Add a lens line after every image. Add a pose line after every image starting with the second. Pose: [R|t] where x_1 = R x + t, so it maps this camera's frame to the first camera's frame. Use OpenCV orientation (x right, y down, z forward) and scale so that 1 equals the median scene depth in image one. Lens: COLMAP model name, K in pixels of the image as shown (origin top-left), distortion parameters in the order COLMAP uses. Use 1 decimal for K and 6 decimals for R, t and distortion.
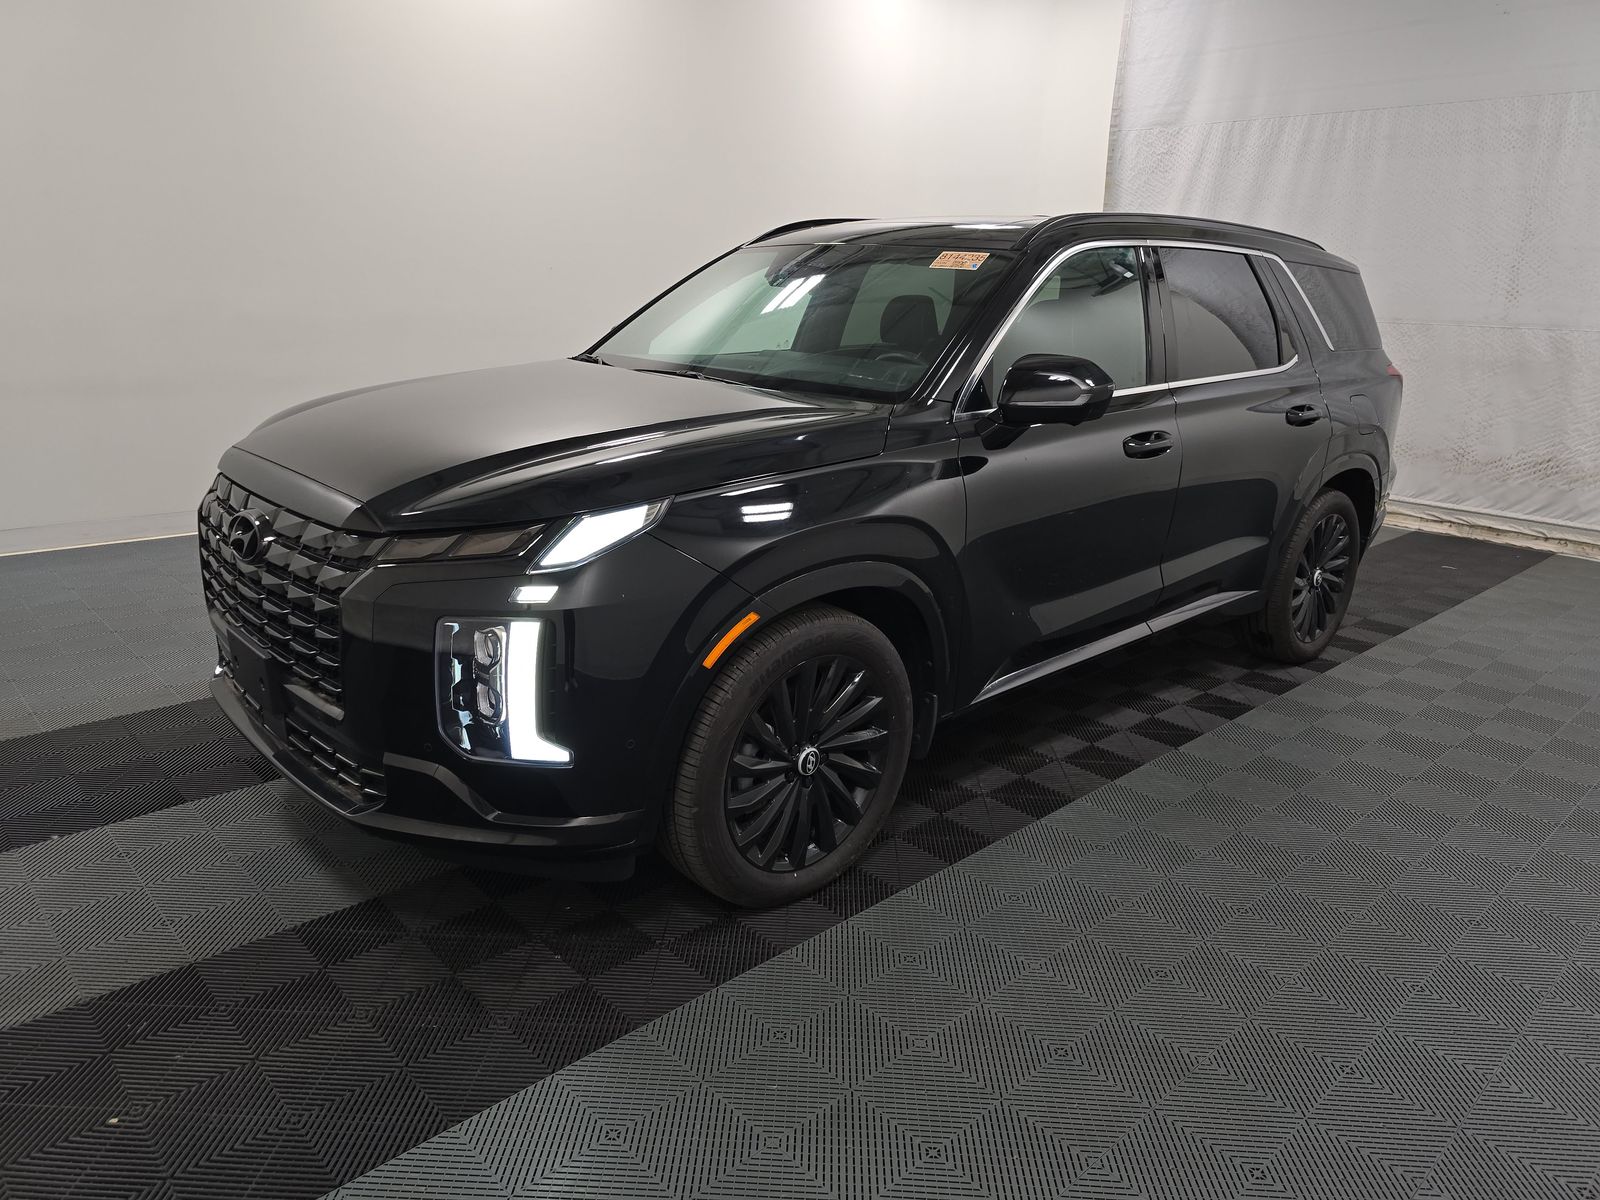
lens RADIAL K [[1074.2, 0, 787.7], [0, 1074.2, 598.8], [0, 0, 1]] dist [0.007168, -0.007821]
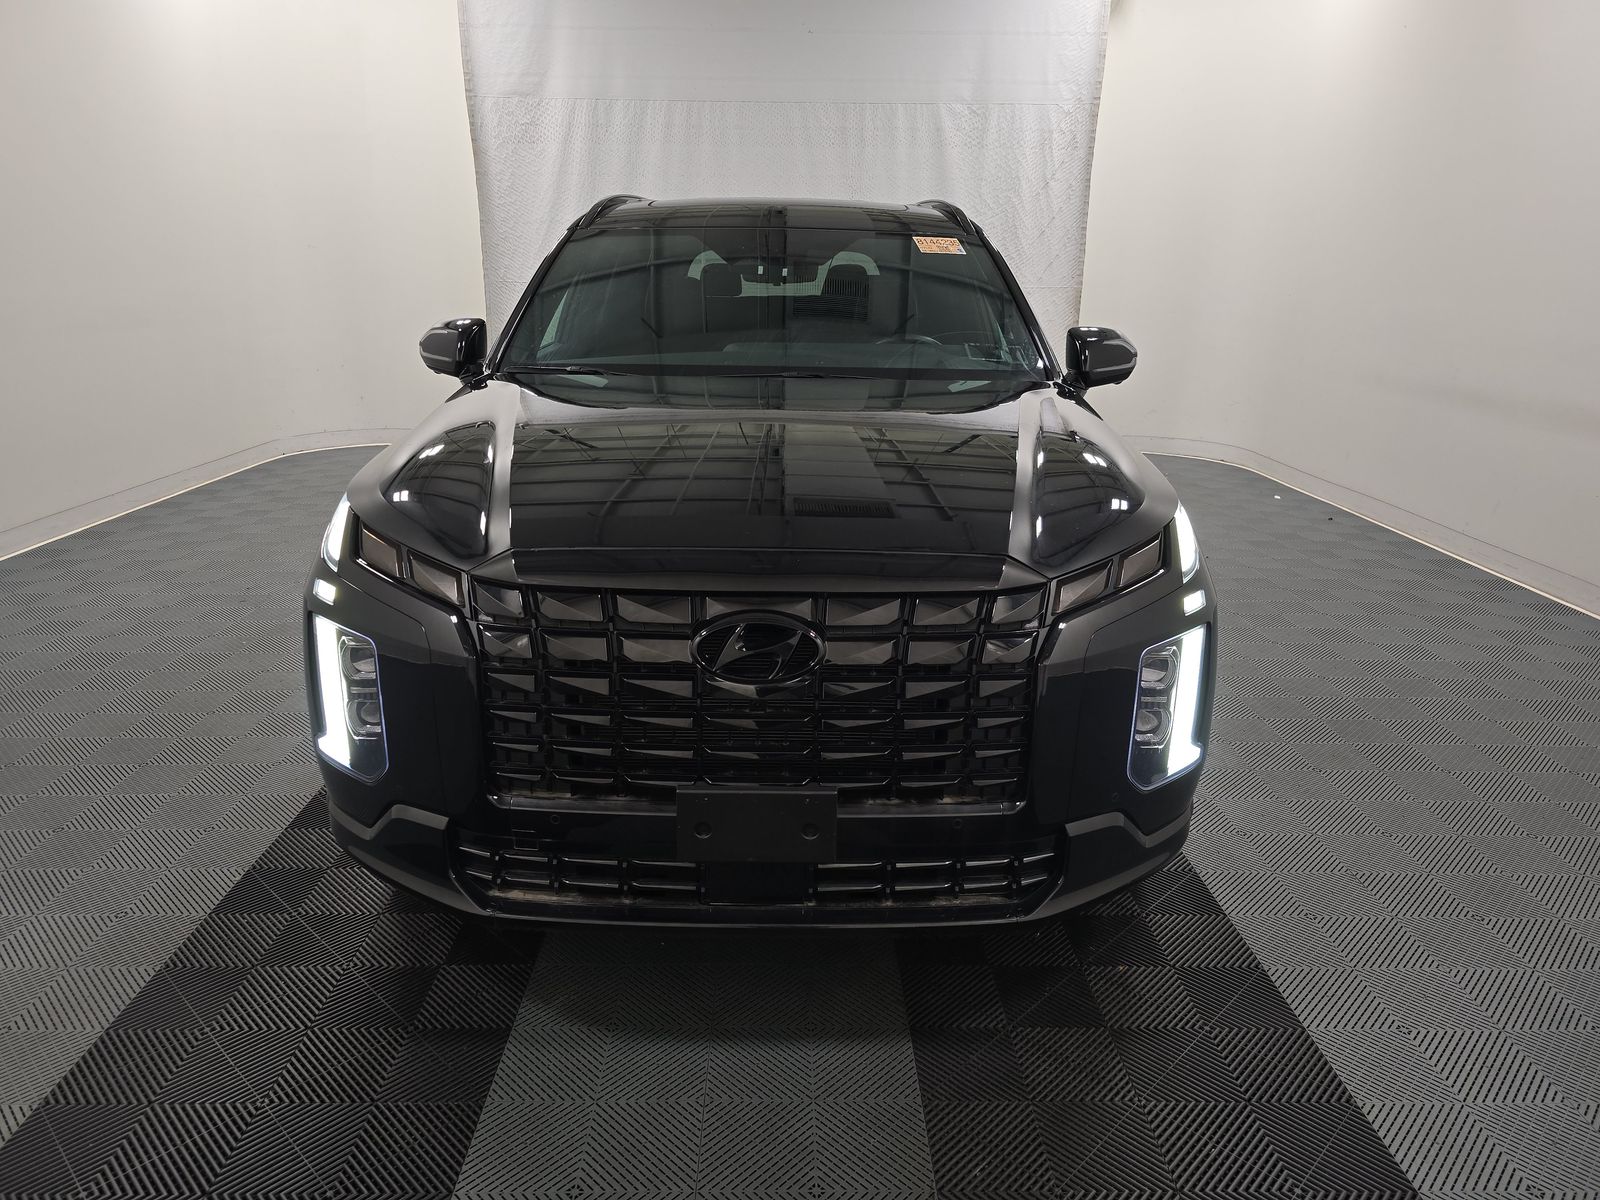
lens RADIAL K [[1074.2, 0, 795.3], [0, 1074.2, 604.8], [0, 0, 1]] dist [0.007168, -0.007821]
pose [[0.671826, -0.239694, 0.700854, -0.313101], [0.212982, 0.968747, 0.127155, -0.054809], [-0.709429, 0.063843, 0.701879, 0.150478]]
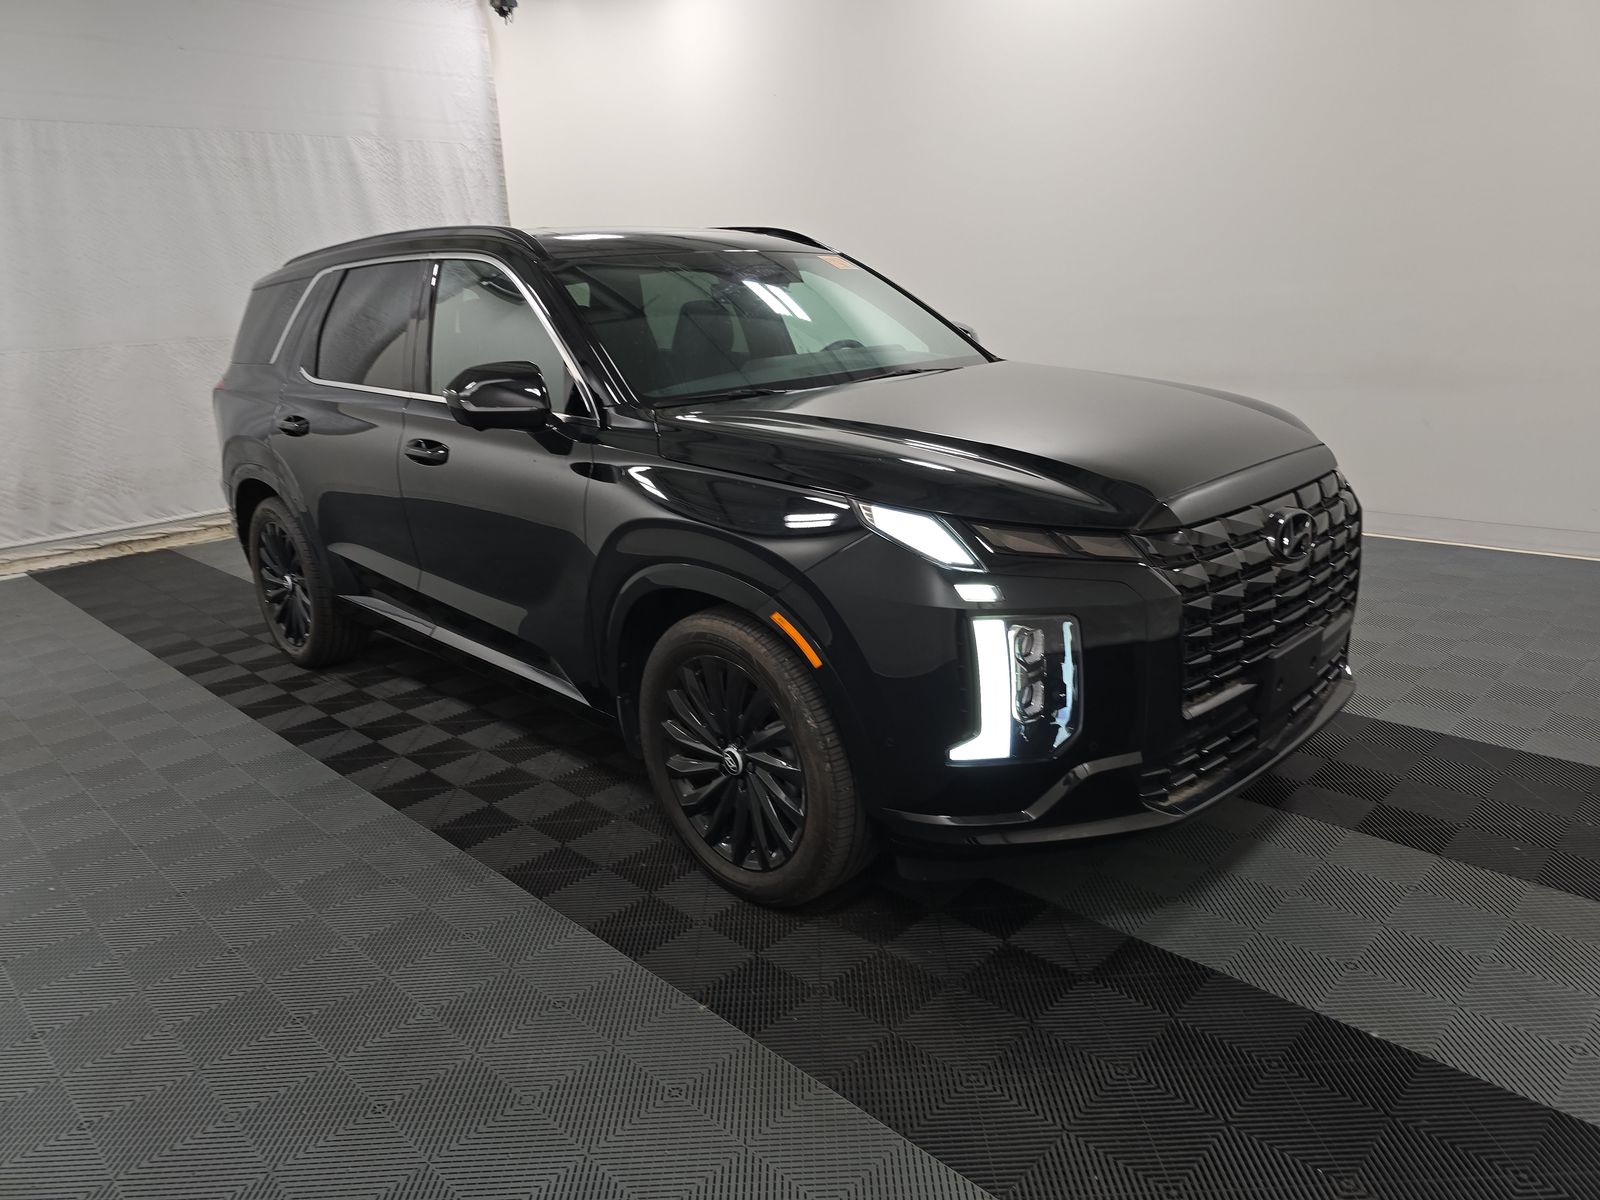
lens RADIAL K [[1074.2, 0, 805.6], [0, 1074.2, 595.6], [0, 0, 1]] dist [0.007168, -0.007821]
pose [[-0.051272, -0.294324, 0.954329, -0.458247], [0.321925, 0.899707, 0.294774, -0.141662], [-0.945376, 0.322336, 0.048620, 0.446403]]
